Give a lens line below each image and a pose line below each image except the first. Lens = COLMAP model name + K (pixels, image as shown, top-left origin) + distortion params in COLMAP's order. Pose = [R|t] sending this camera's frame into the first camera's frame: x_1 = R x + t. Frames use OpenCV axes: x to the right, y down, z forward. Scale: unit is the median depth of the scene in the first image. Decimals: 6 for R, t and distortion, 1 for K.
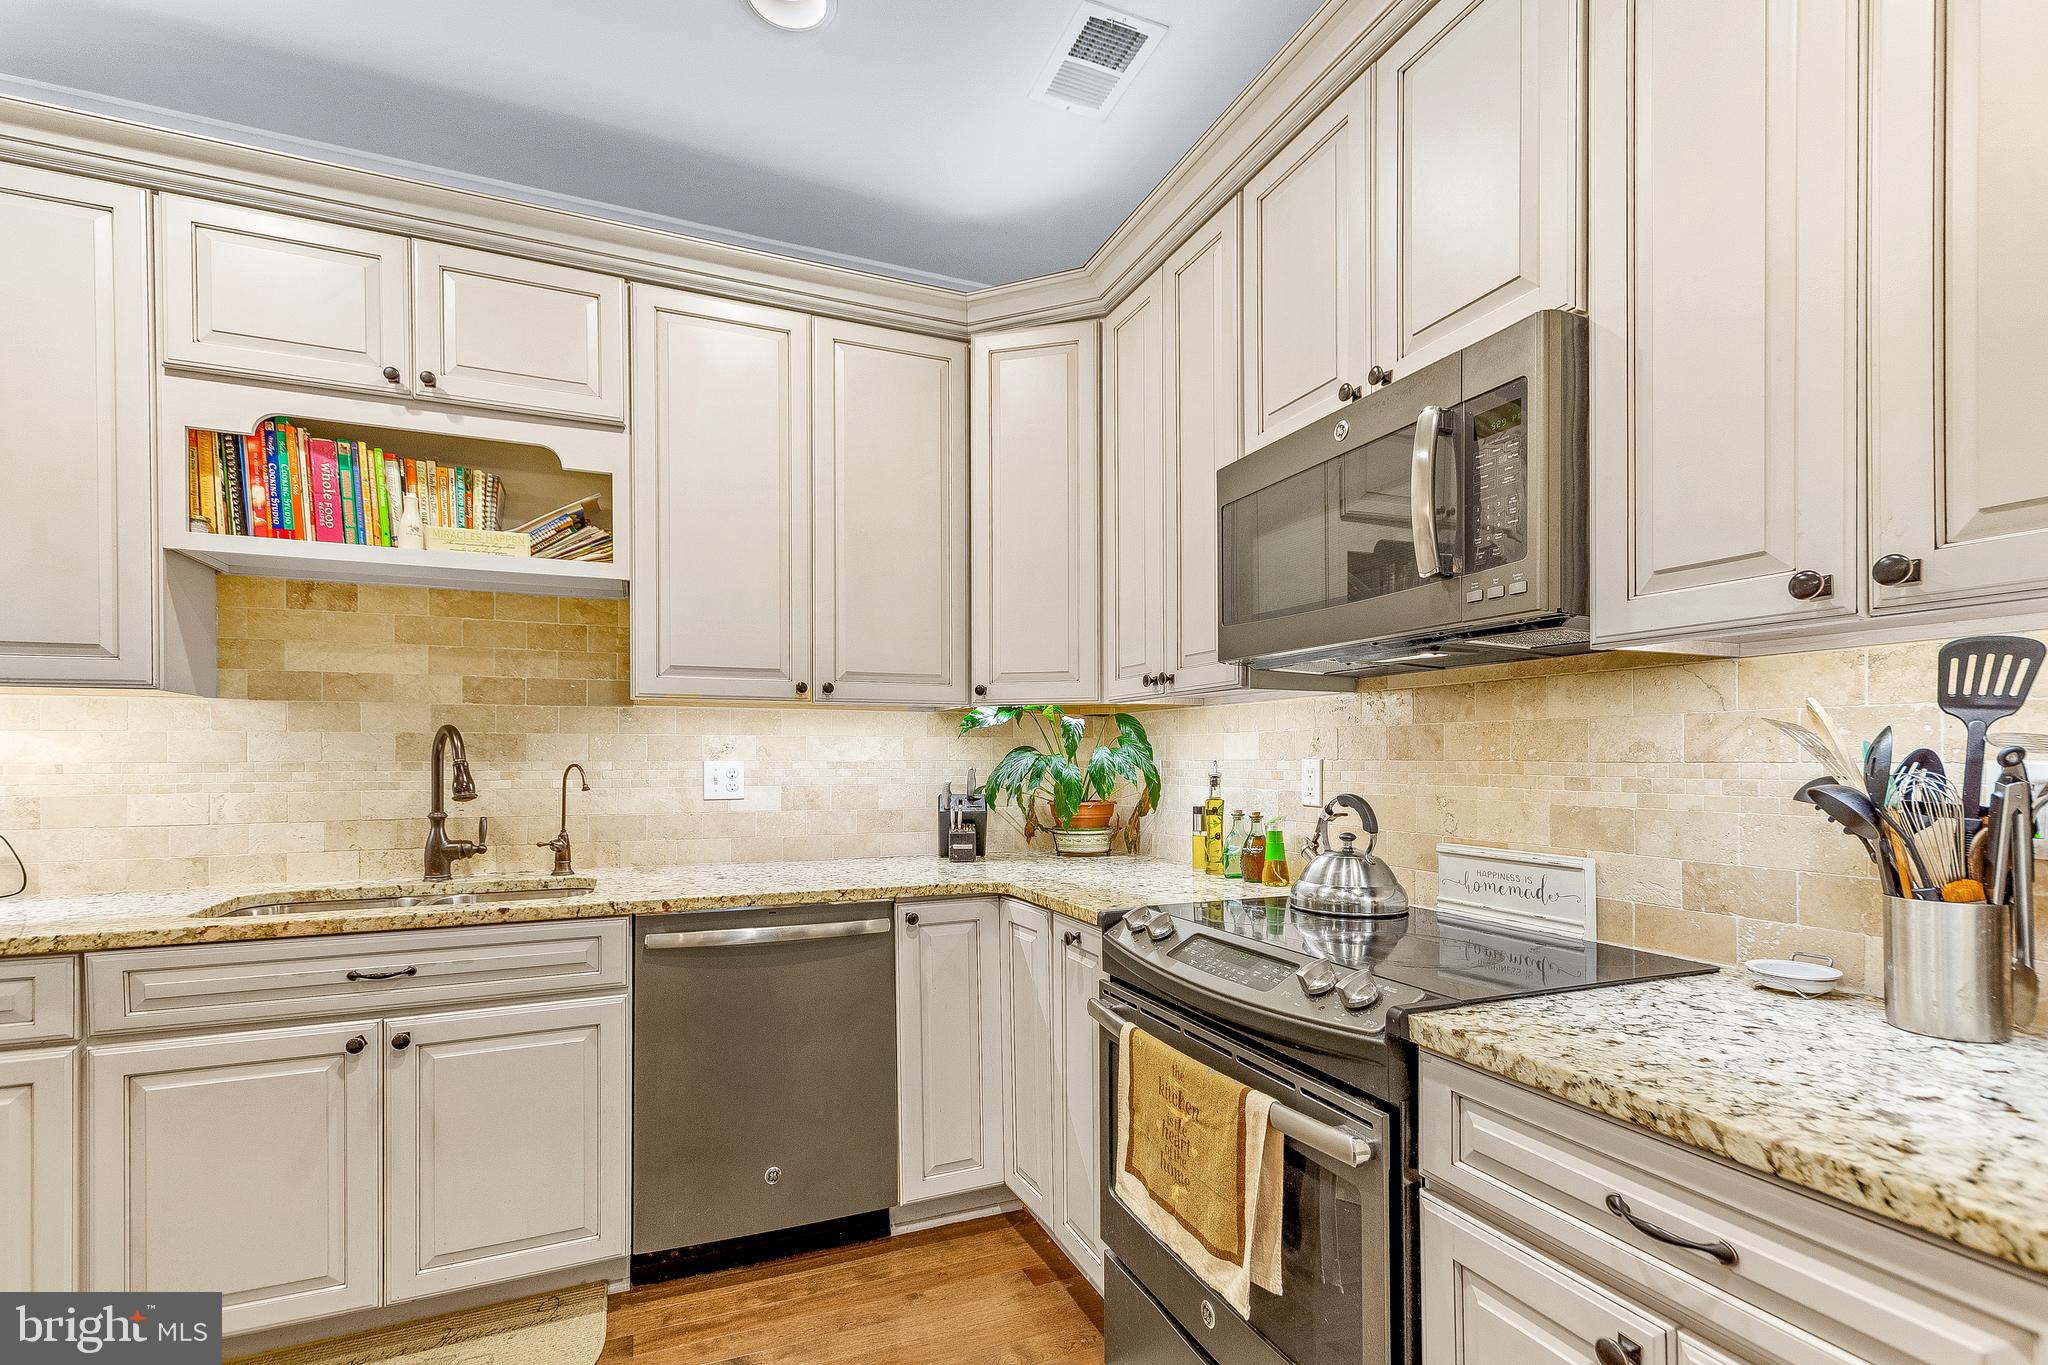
lens RADIAL K [[920.9, 0, 1019.5], [0, 920.9, 757.8], [0, 0, 1]] dist [0.024666, -0.006096]
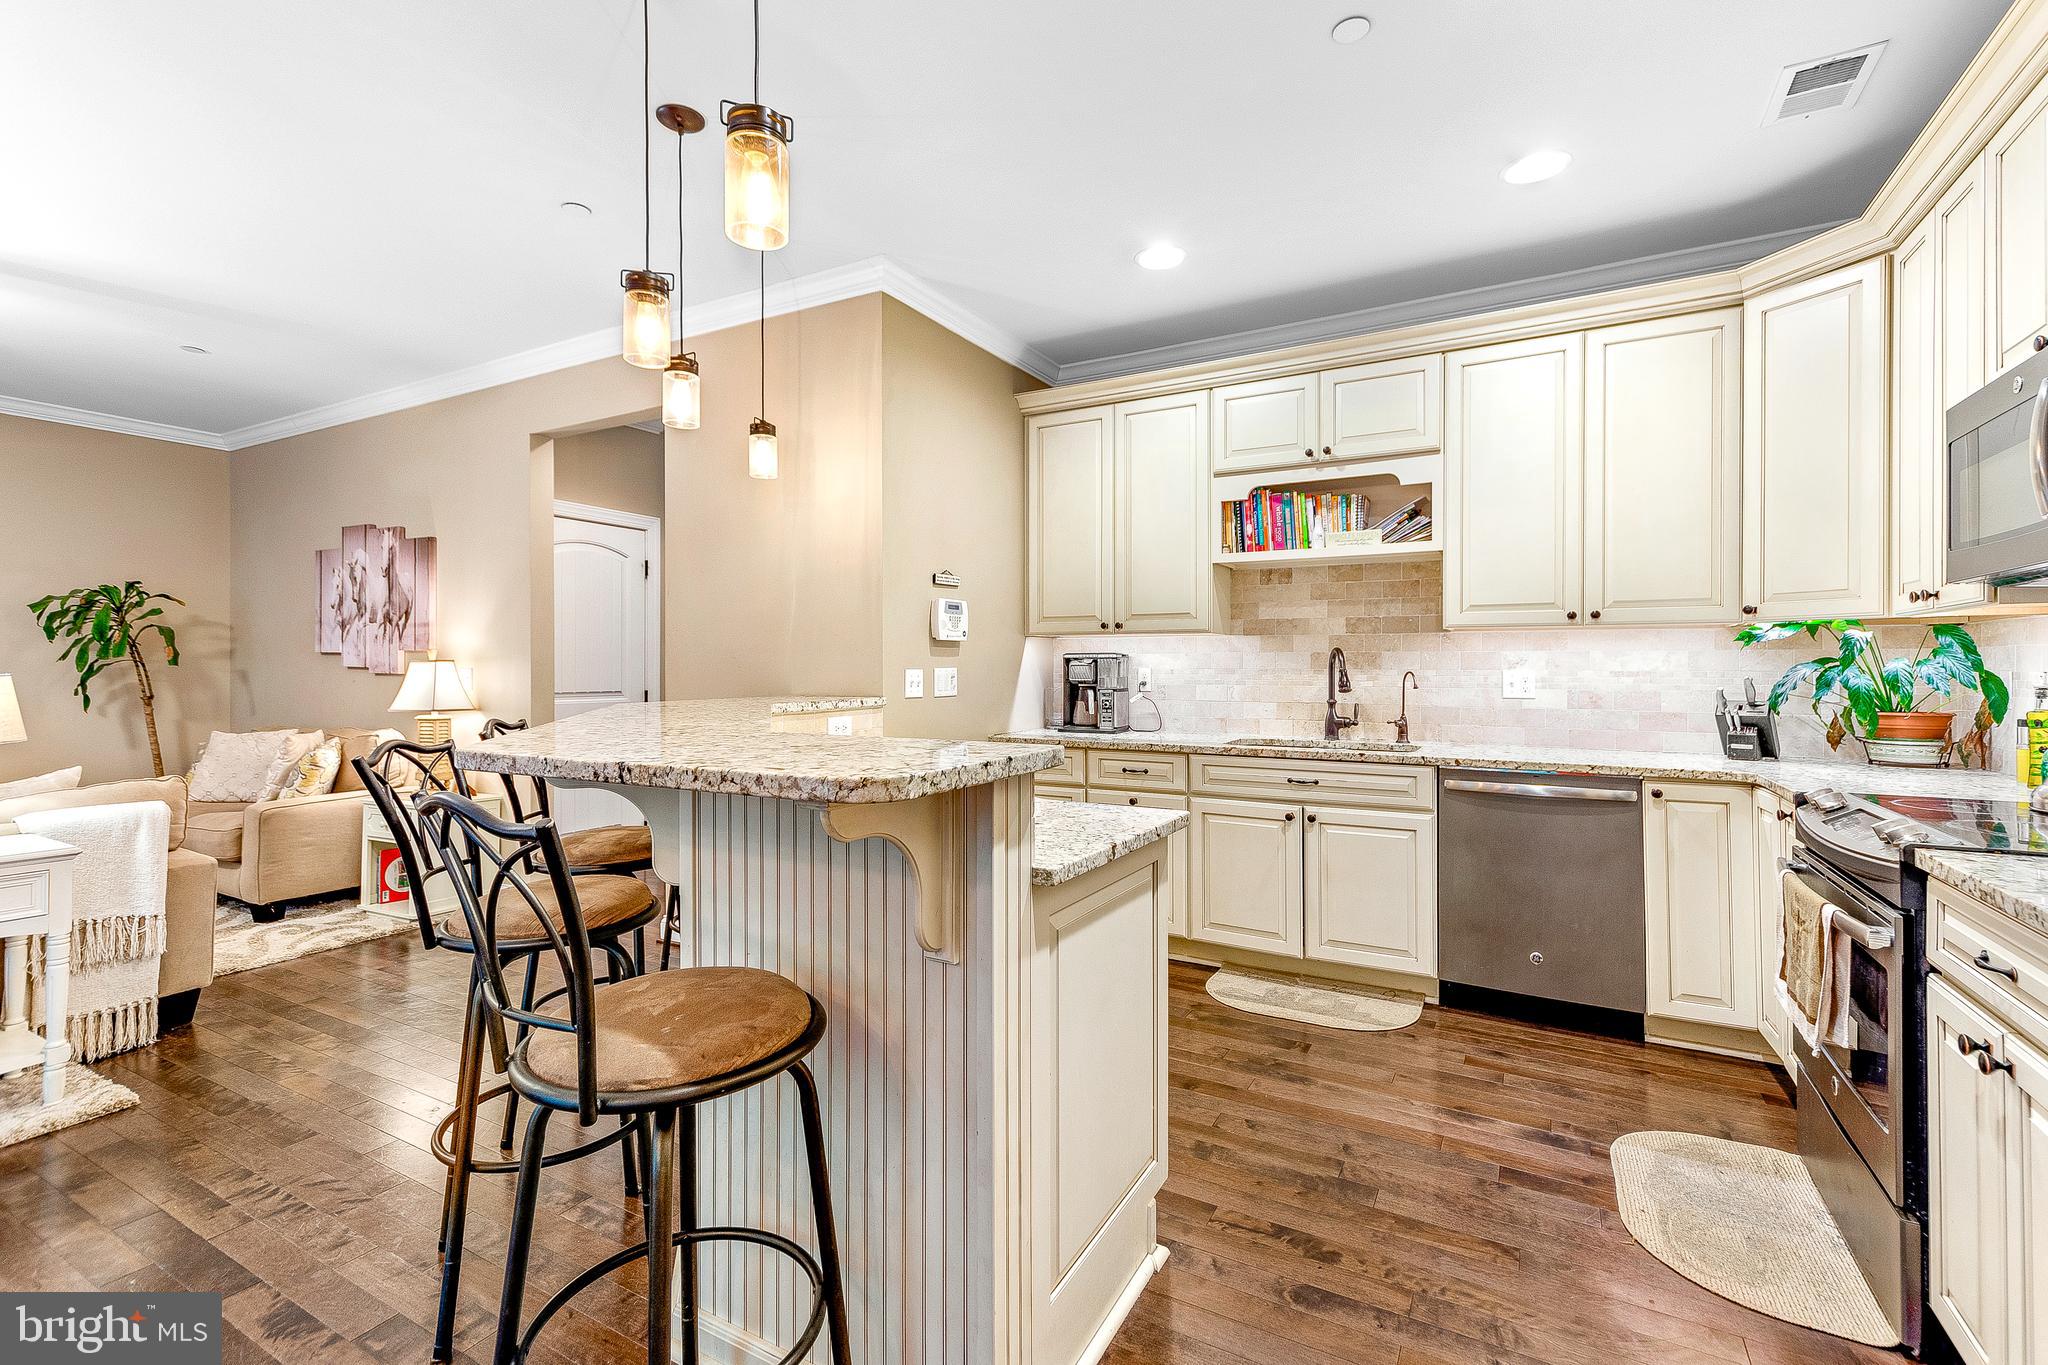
lens RADIAL K [[906.9, 0, 1028.2], [0, 906.9, 659.5], [0, 0, 1]] dist [0.022054, -0.006556]
pose [[0.619221, -0.004135, -0.785206, 0.349734], [-0.004177, 0.999955, -0.008559, 0.002917], [0.785206, 0.008580, 0.619176, -0.483986]]
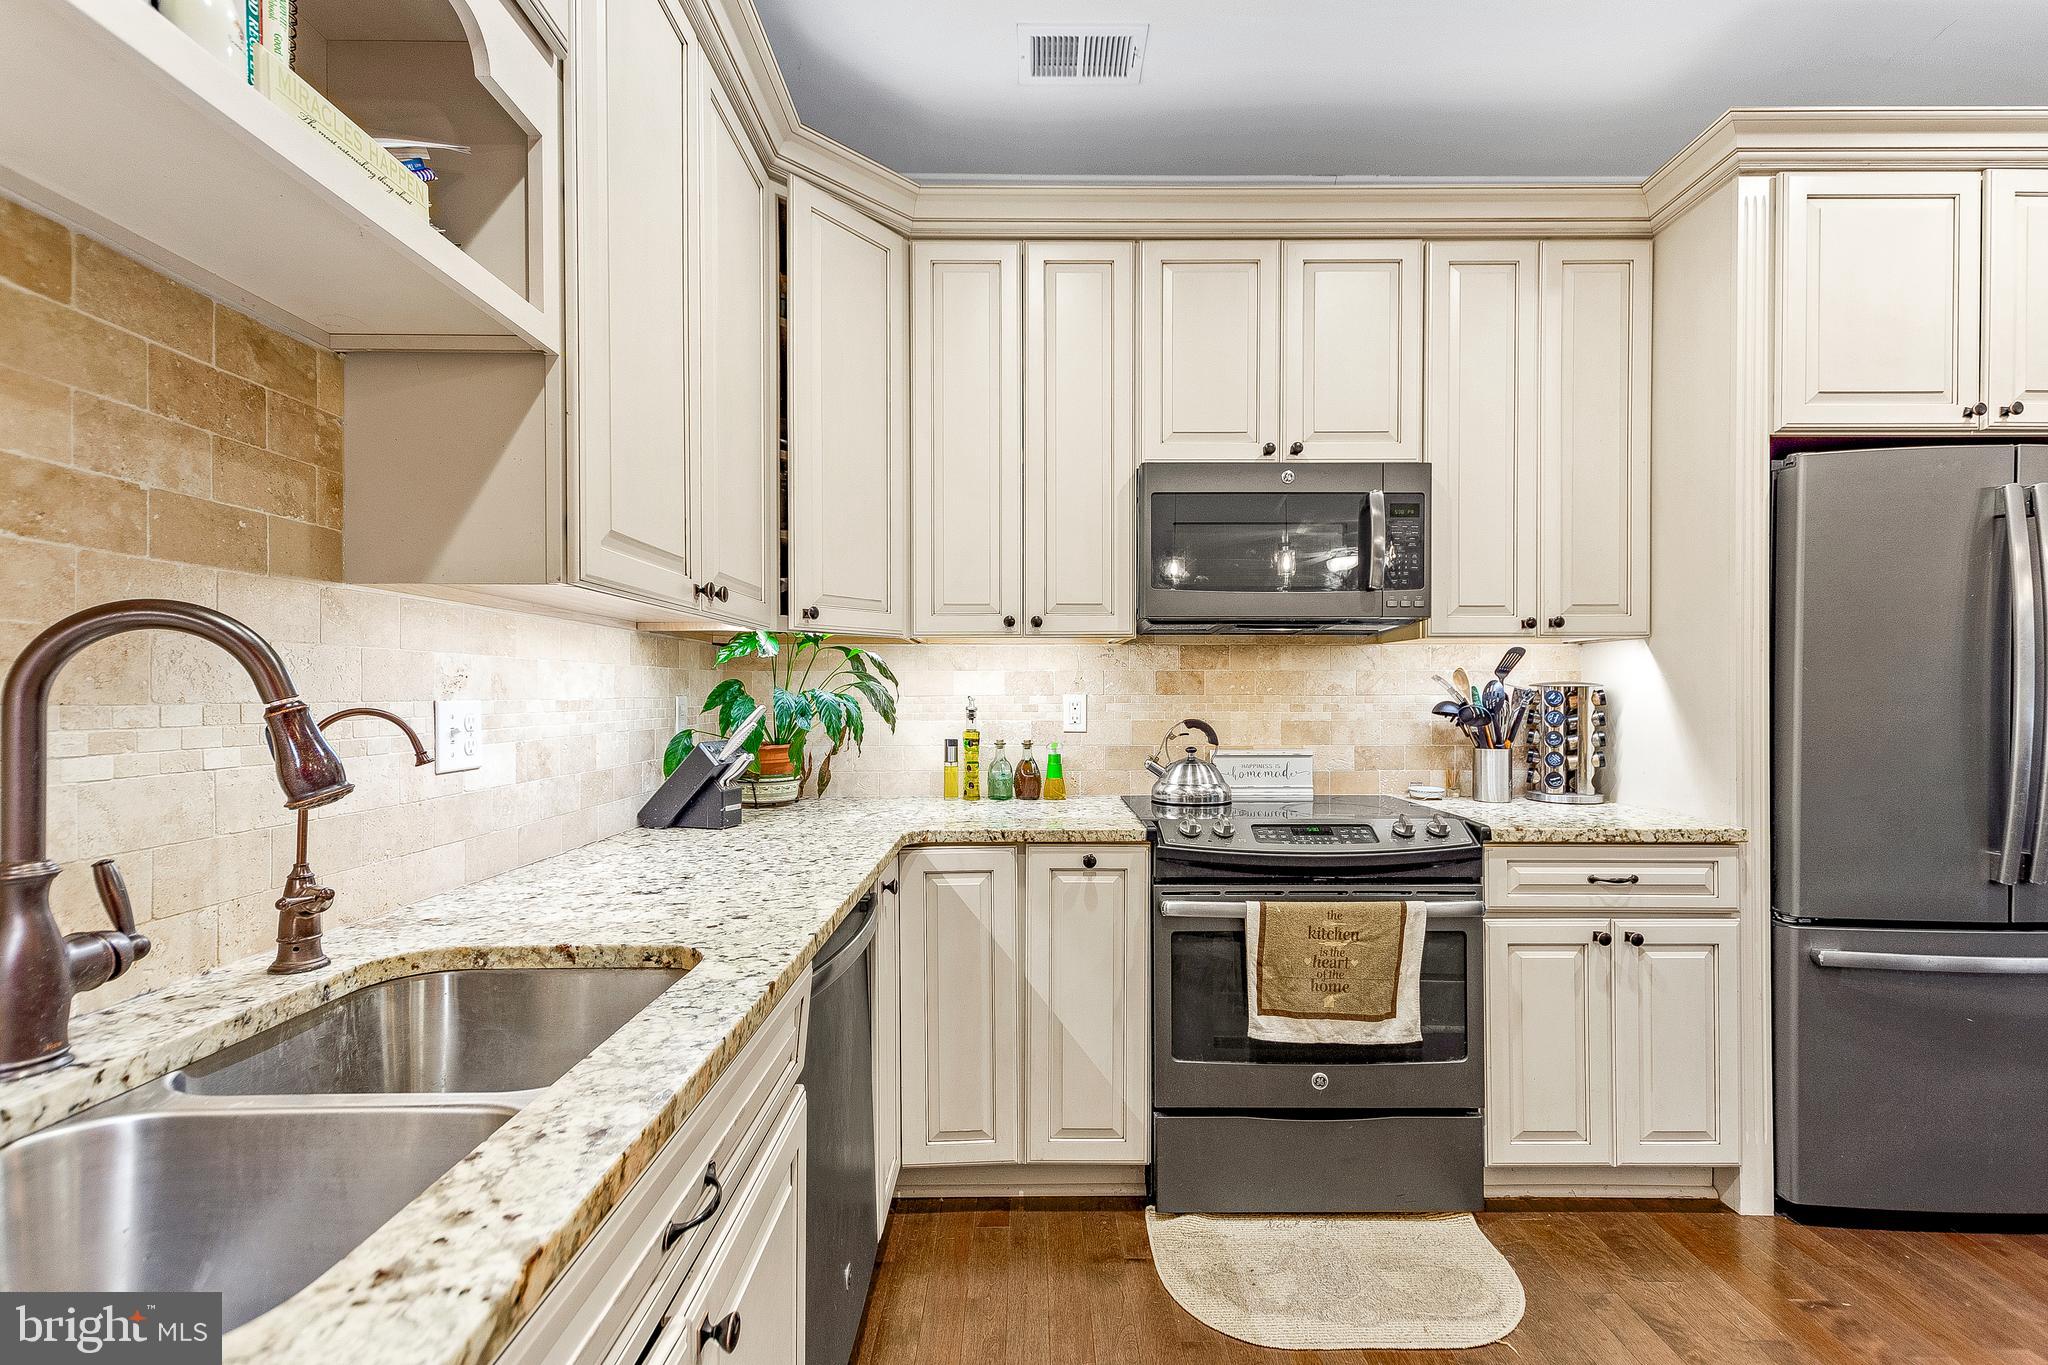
lens RADIAL K [[914.5, 0, 1028.0], [0, 914.5, 691.5], [0, 0, 1]] dist [0.020393, -0.000215]
pose [[0.372309, -0.000285, 0.928109, -0.859216], [0.000323, 1.000000, 0.000177, -0.002485], [-0.928109, 0.000234, 0.372309, 0.597778]]
